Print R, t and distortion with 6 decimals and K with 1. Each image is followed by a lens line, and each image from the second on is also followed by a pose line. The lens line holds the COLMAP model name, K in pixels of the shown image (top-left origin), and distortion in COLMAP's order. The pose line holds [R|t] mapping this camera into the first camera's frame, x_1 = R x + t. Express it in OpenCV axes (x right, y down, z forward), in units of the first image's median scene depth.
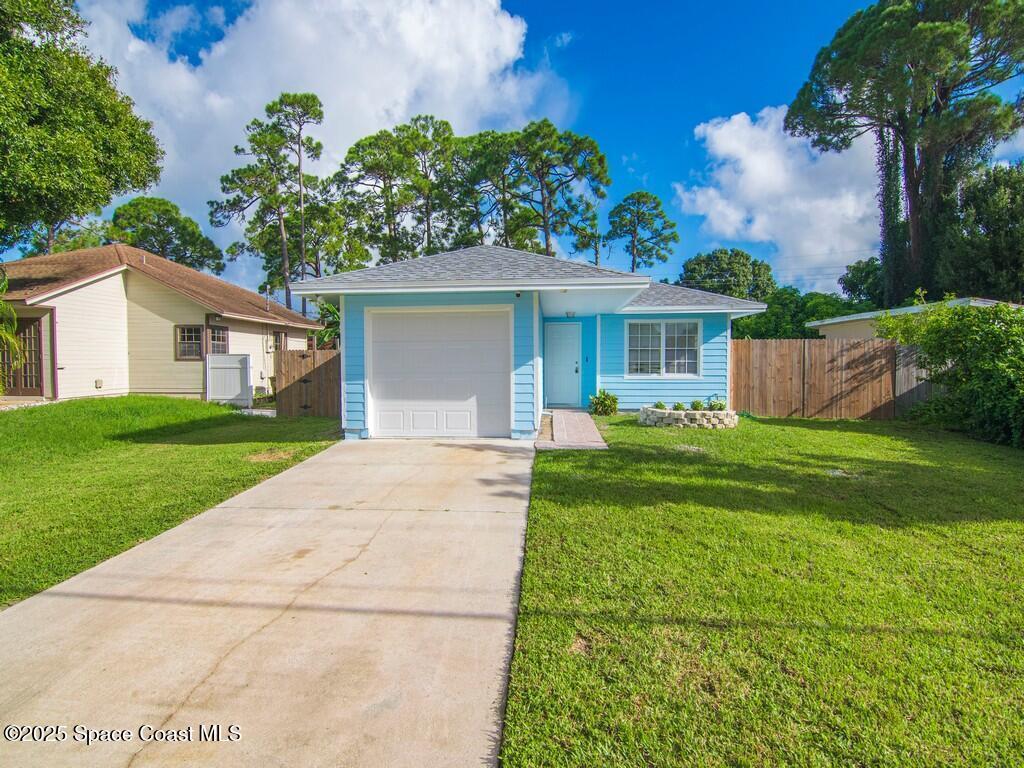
lens RADIAL K [[514.5, 0, 496.9], [0, 514.5, 382.4], [0, 0, 1]] dist [0.001192, -0.012932]
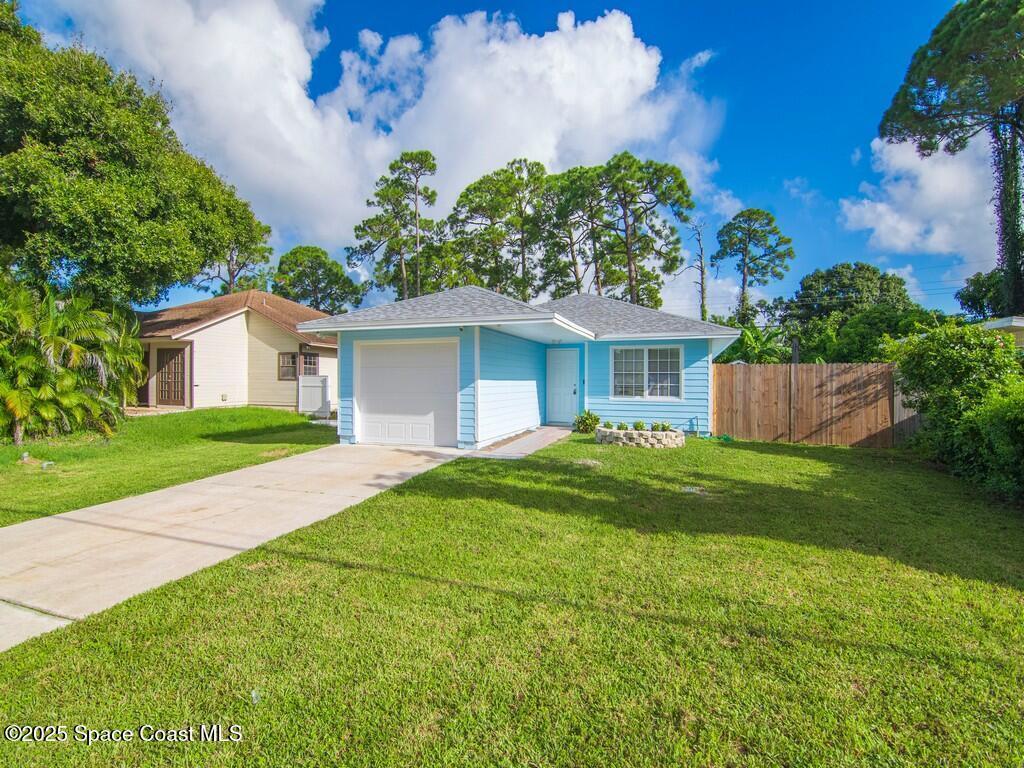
lens RADIAL K [[495.6, 0, 498.0], [0, 495.6, 385.5], [0, 0, 1]] dist [-0.000131, -0.009671]
pose [[0.966707, 0.009575, -0.255705, 0.158663], [-0.017780, 0.999398, -0.029797, -0.001595], [0.255266, 0.033352, 0.966295, -0.038604]]
